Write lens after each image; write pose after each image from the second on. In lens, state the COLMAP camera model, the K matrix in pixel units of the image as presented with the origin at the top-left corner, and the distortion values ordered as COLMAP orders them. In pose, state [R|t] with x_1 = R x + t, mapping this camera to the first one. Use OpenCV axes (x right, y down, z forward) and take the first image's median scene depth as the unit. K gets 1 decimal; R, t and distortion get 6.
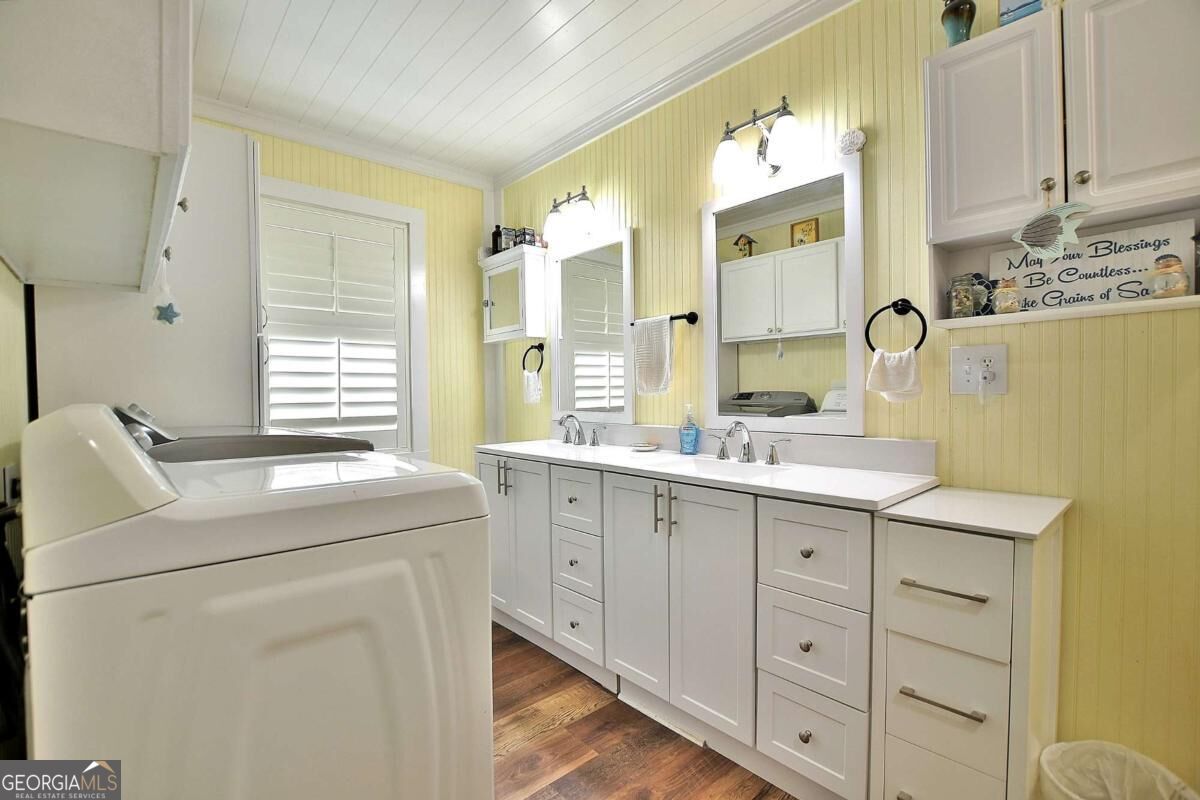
lens RADIAL K [[536.1, 0, 594.8], [0, 536.1, 402.5], [0, 0, 1]] dist [-0.028488, 0.003005]
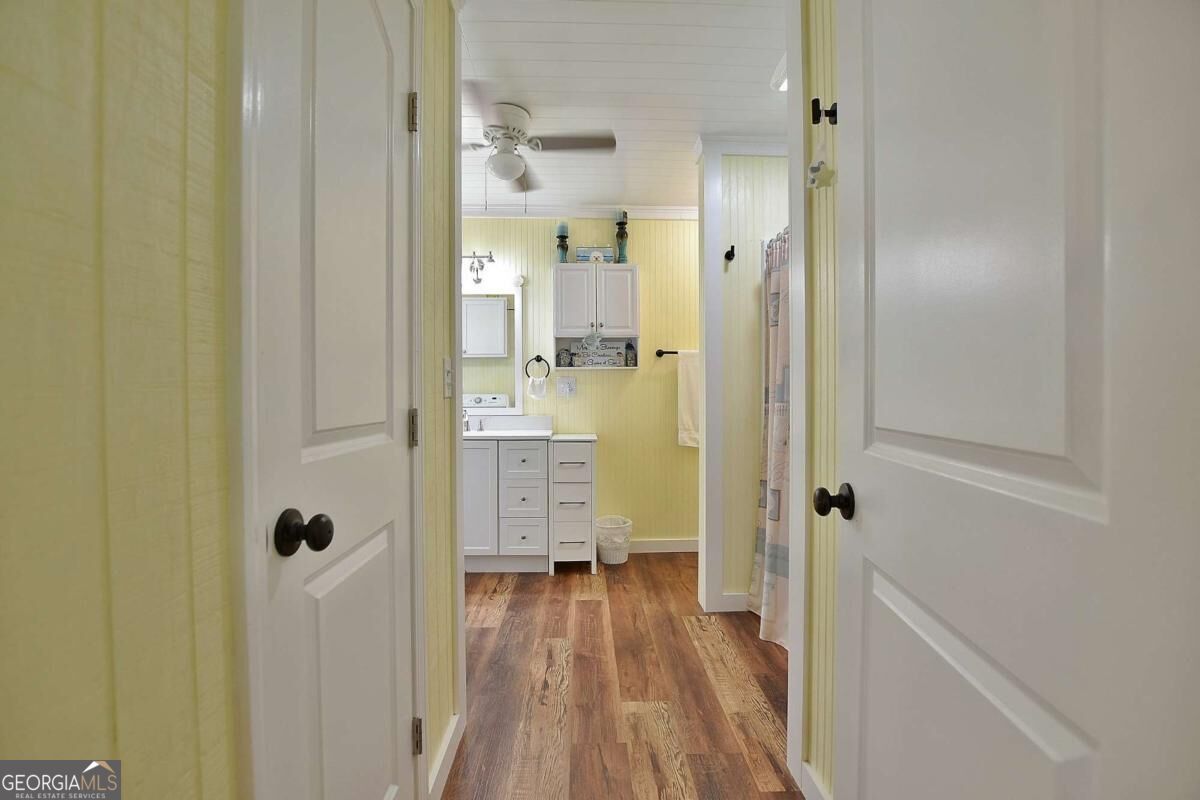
lens RADIAL K [[536.1, 0, 596.5], [0, 536.1, 400.9], [0, 0, 1]] dist [-0.028488, 0.003005]
pose [[0.645498, 0.001761, 0.763760, -1.213776], [0.010358, 0.999885, -0.011059, 0.037587], [-0.763691, 0.015050, 0.645406, -0.817154]]
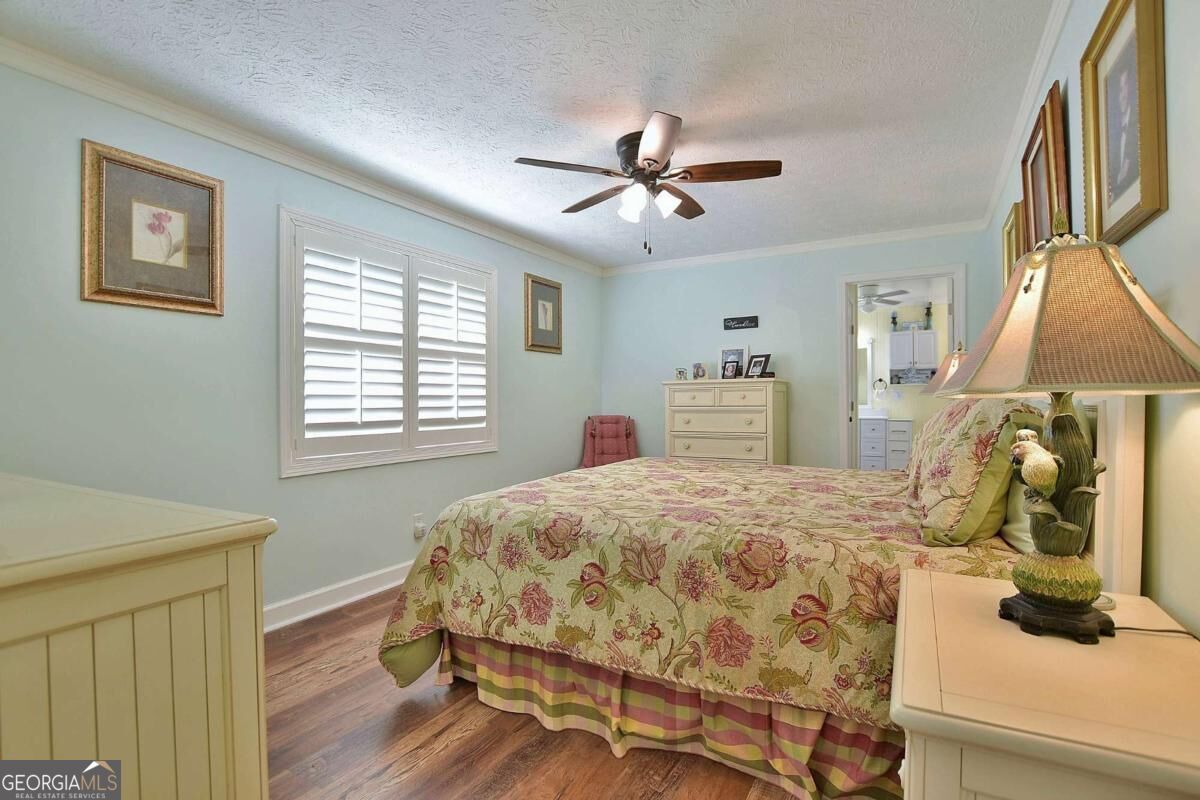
lens RADIAL K [[570.0, 0, 599.8], [0, 570.0, 405.6], [0, 0, 1]] dist [-0.027675, 0.000080]
pose [[0.950339, 0.003346, 0.311200, -3.707119], [0.000952, 0.999906, -0.013658, 0.116237], [-0.311216, 0.013276, 0.950246, -3.292919]]
